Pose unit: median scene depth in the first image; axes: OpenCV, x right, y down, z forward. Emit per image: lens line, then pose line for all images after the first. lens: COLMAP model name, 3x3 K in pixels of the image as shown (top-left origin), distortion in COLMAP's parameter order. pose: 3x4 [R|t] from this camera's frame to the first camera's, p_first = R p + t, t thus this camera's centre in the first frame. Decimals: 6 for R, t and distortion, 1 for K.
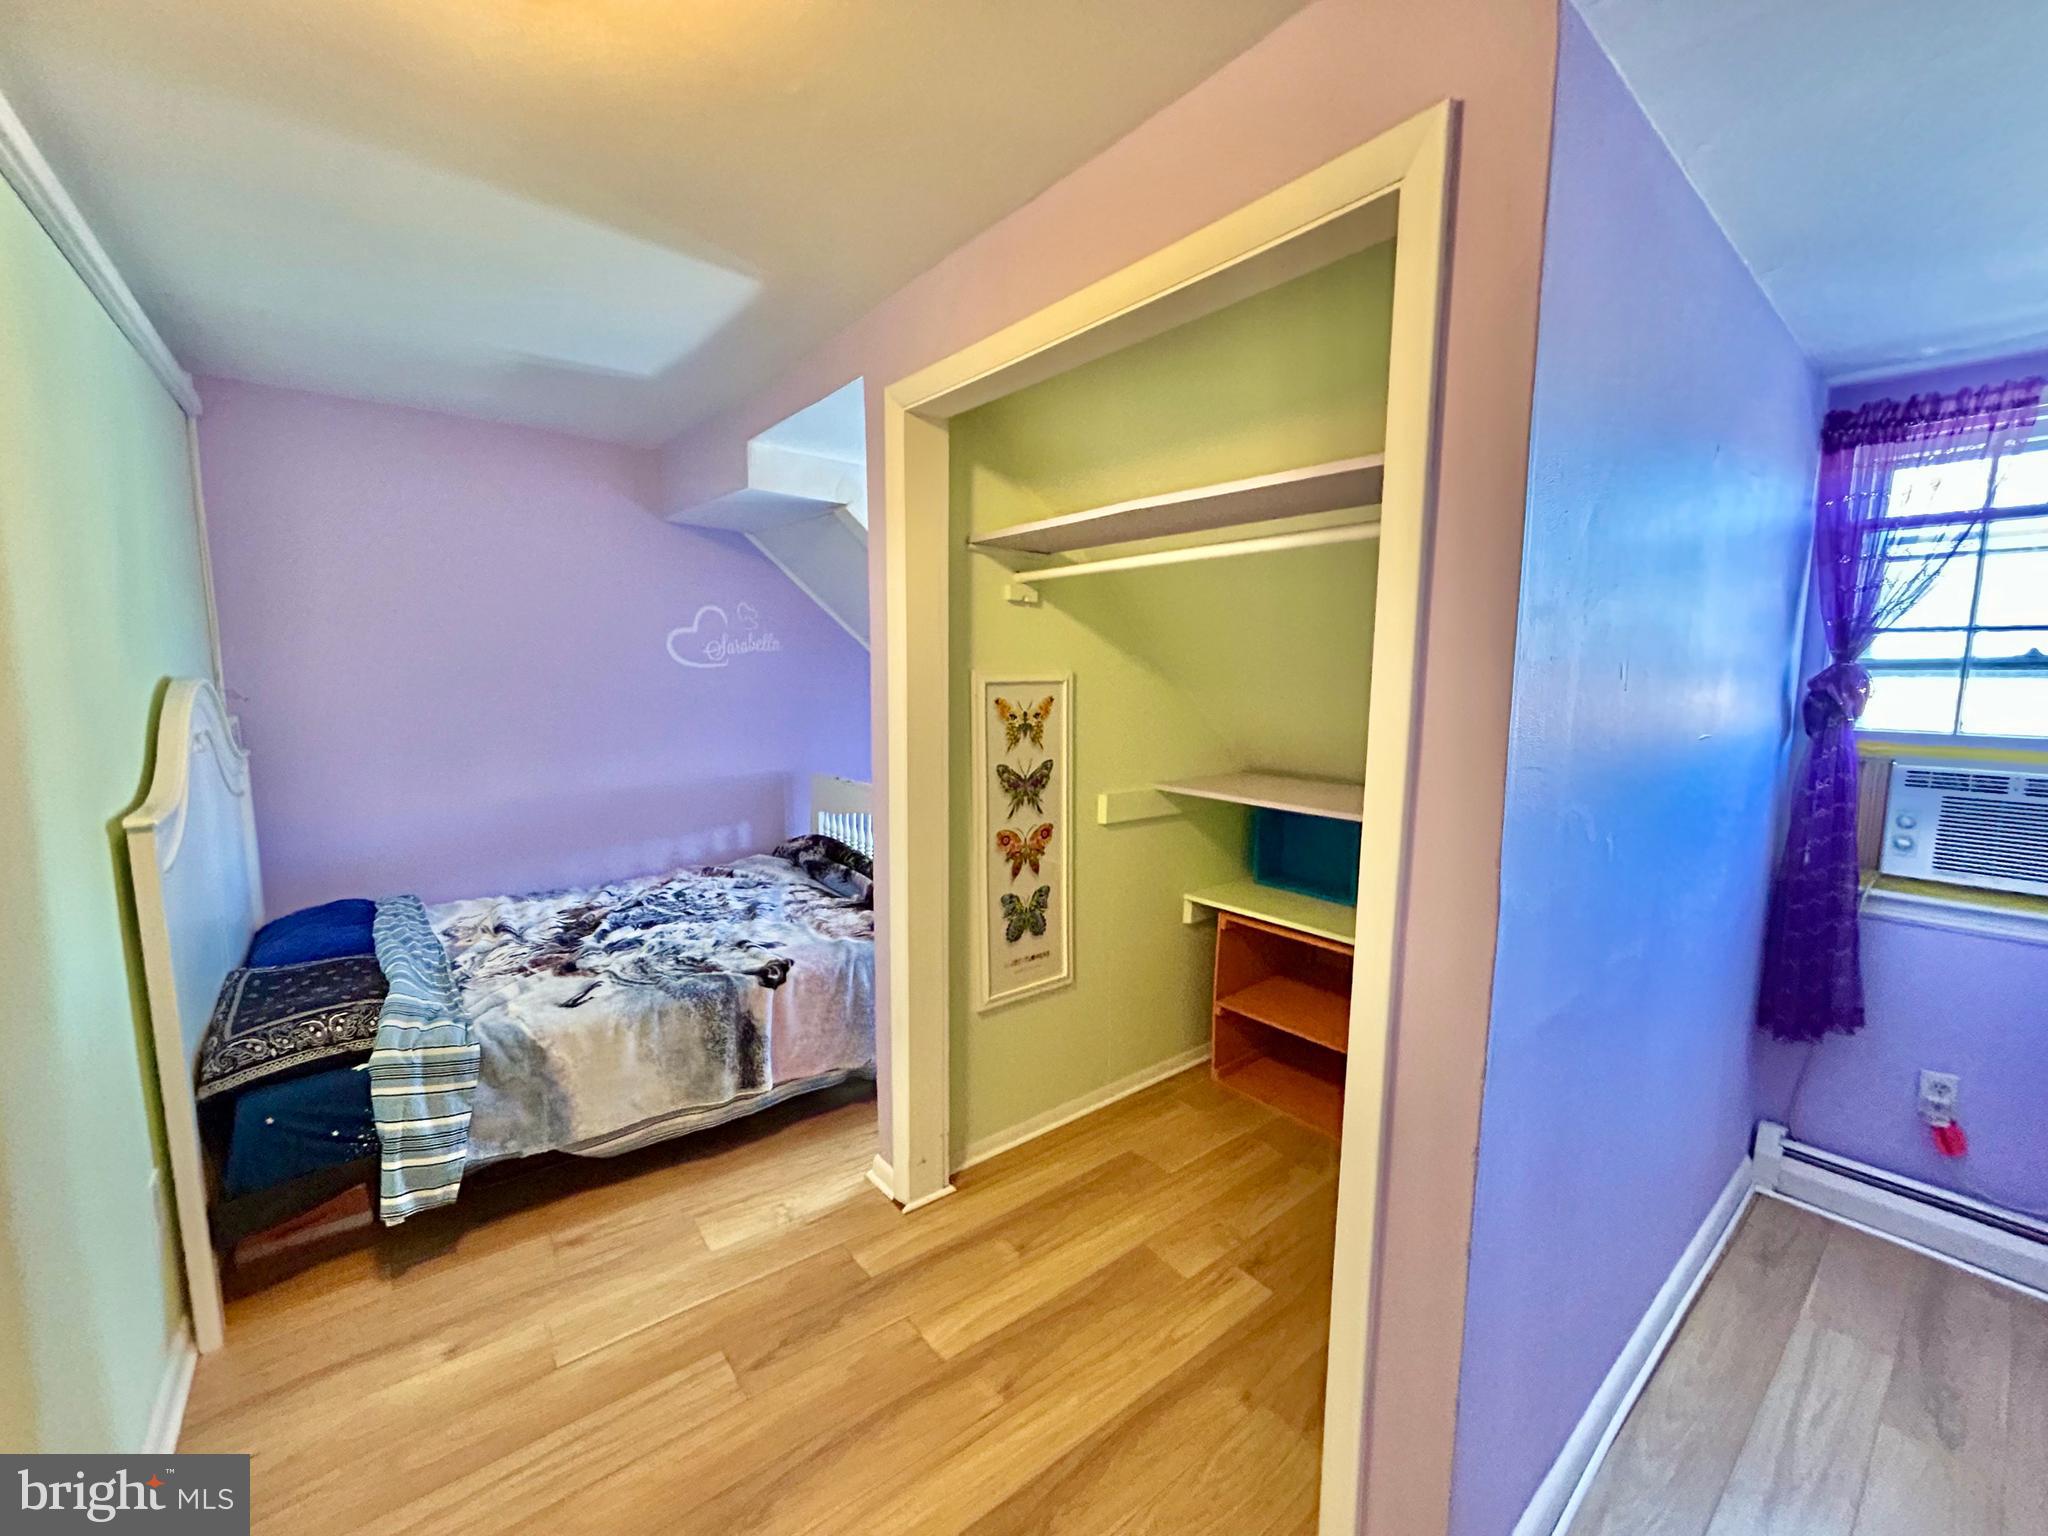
lens RADIAL K [[826.3, 0, 1021.9], [0, 826.3, 771.6], [0, 0, 1]] dist [0.000813, -0.000745]
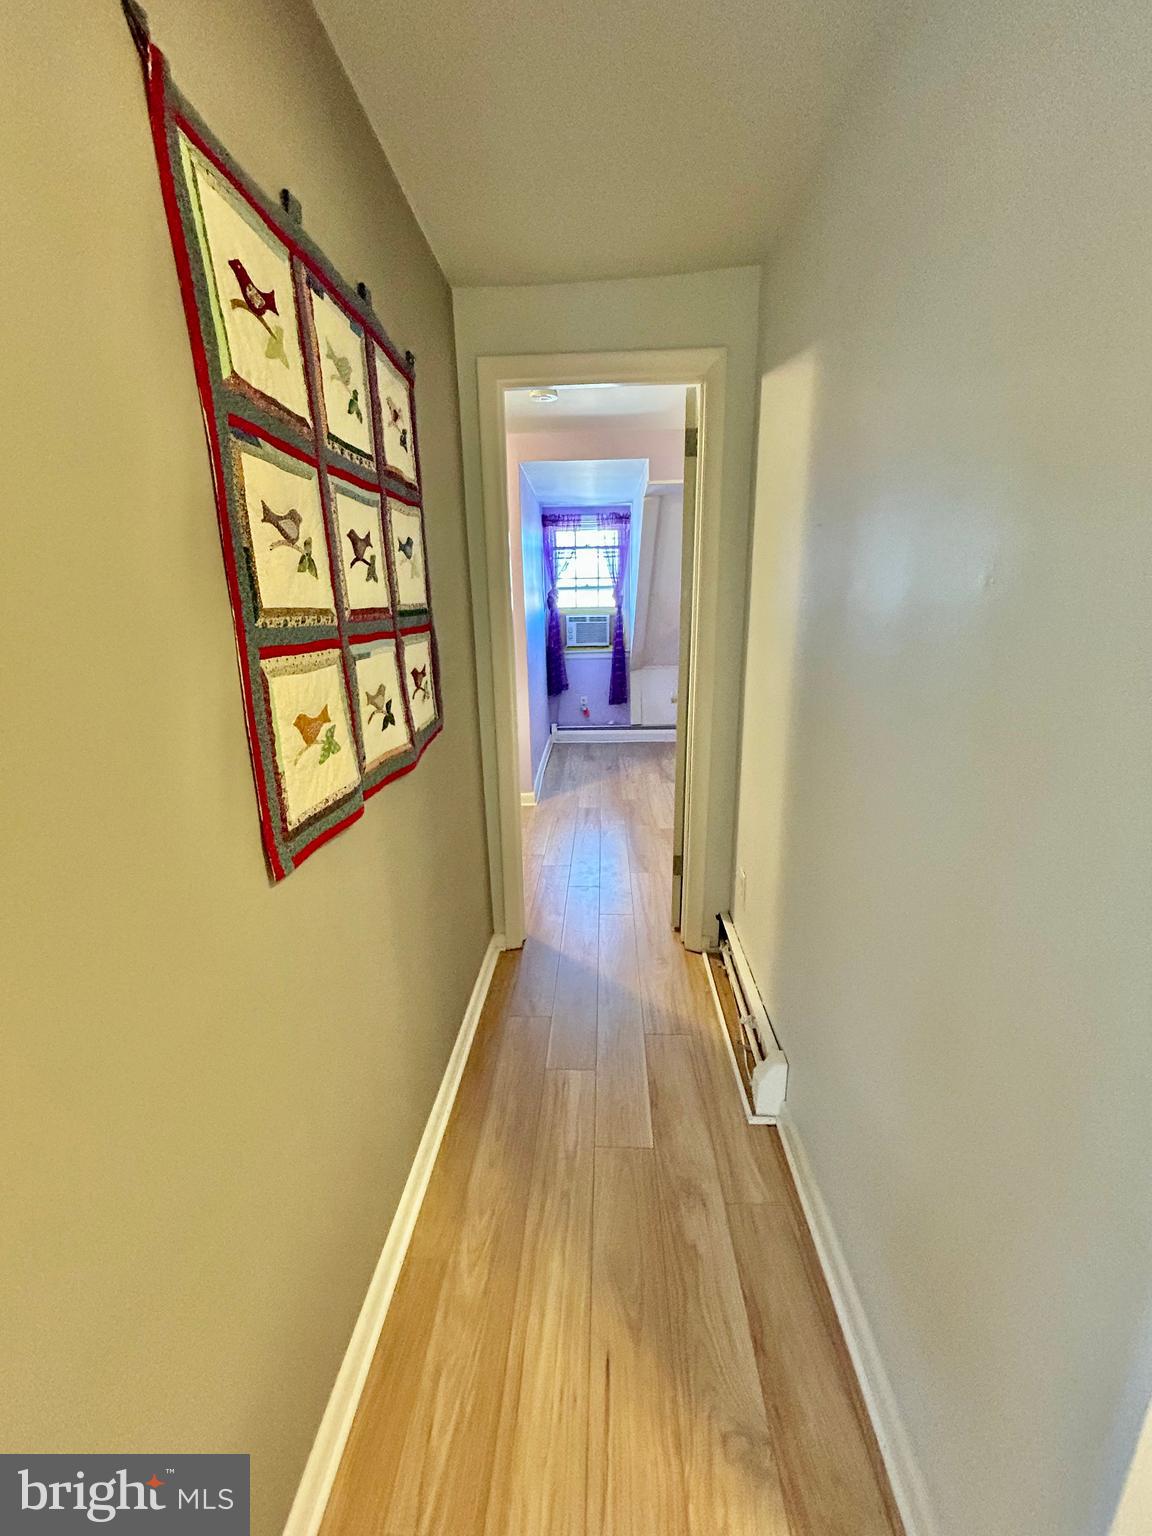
lens RADIAL K [[619.8, 0, 573.1], [0, 619.8, 765.9], [0, 0, 1]] dist [0.000813, -0.000745]
pose [[0.654659, -0.217893, 0.723840, -1.031357], [0.112914, 0.975000, 0.191375, 0.113532], [-0.747444, -0.043553, 0.662896, -0.853930]]
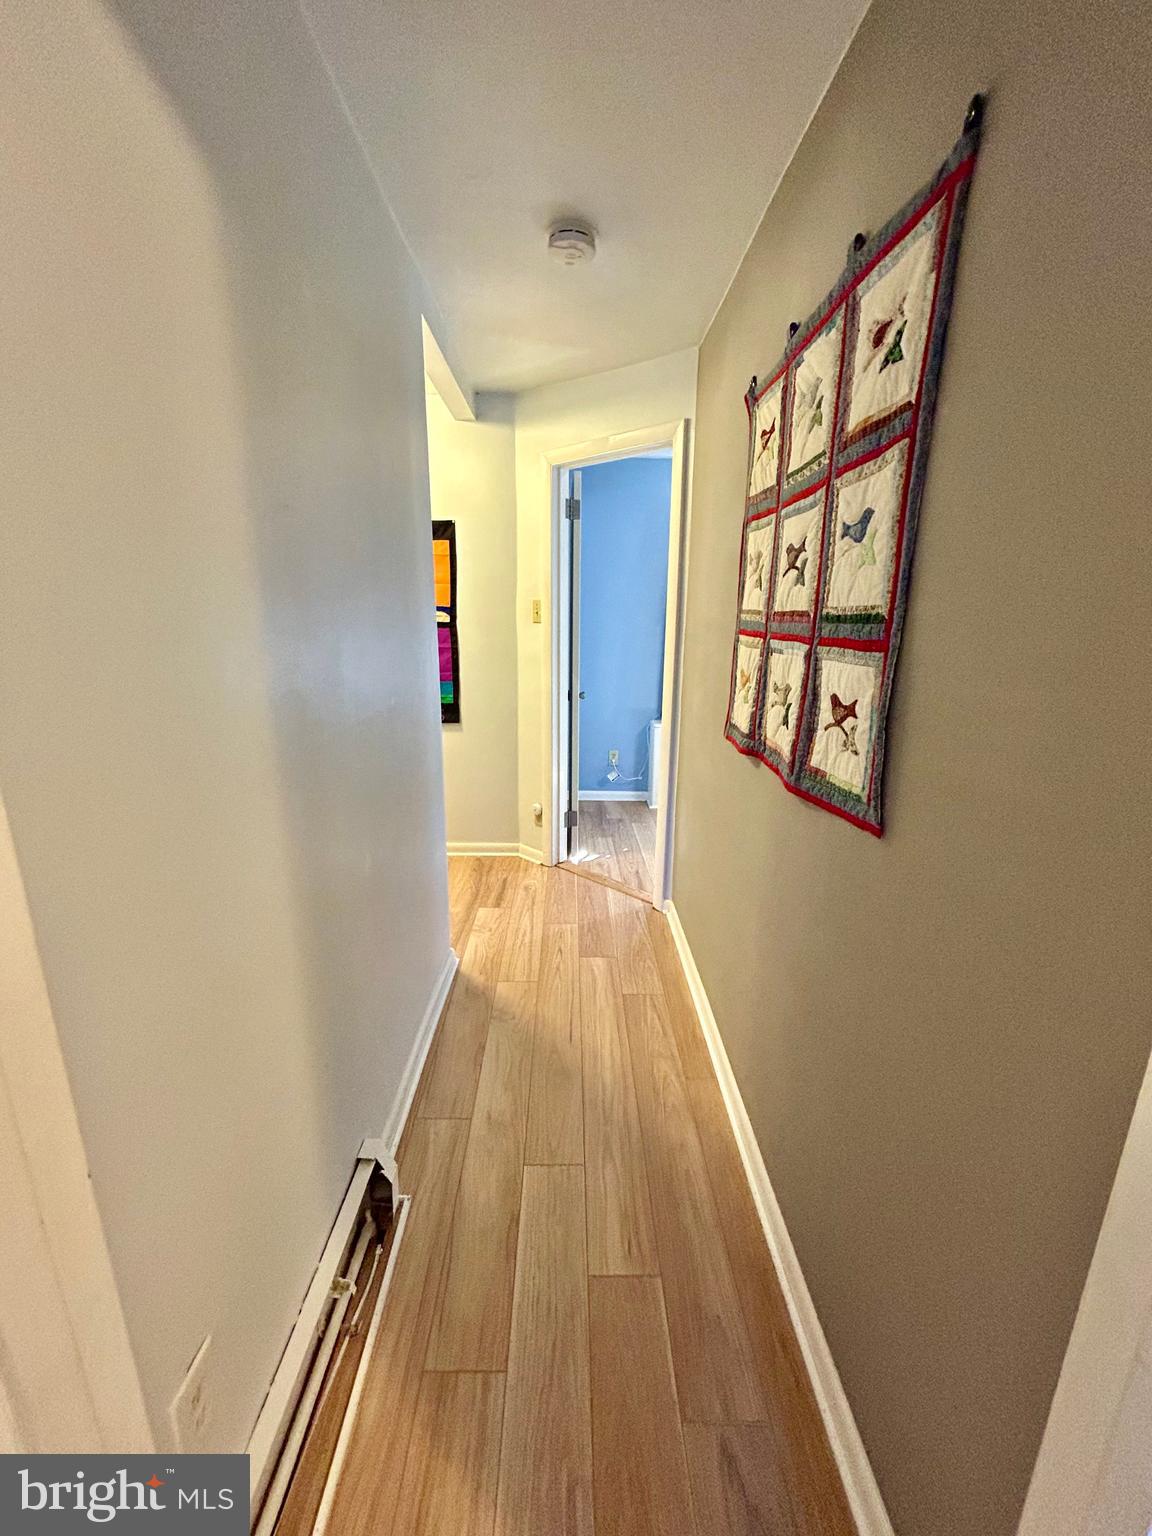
lens RADIAL K [[619.8, 0, 578.5], [0, 619.8, 769.2], [0, 0, 1]] dist [0.000813, -0.000745]
pose [[-0.603267, 0.177278, -0.777587, 0.476495], [-0.109548, 0.947323, 0.300964, 0.008586], [0.789980, 0.266744, -0.552068, 0.307052]]
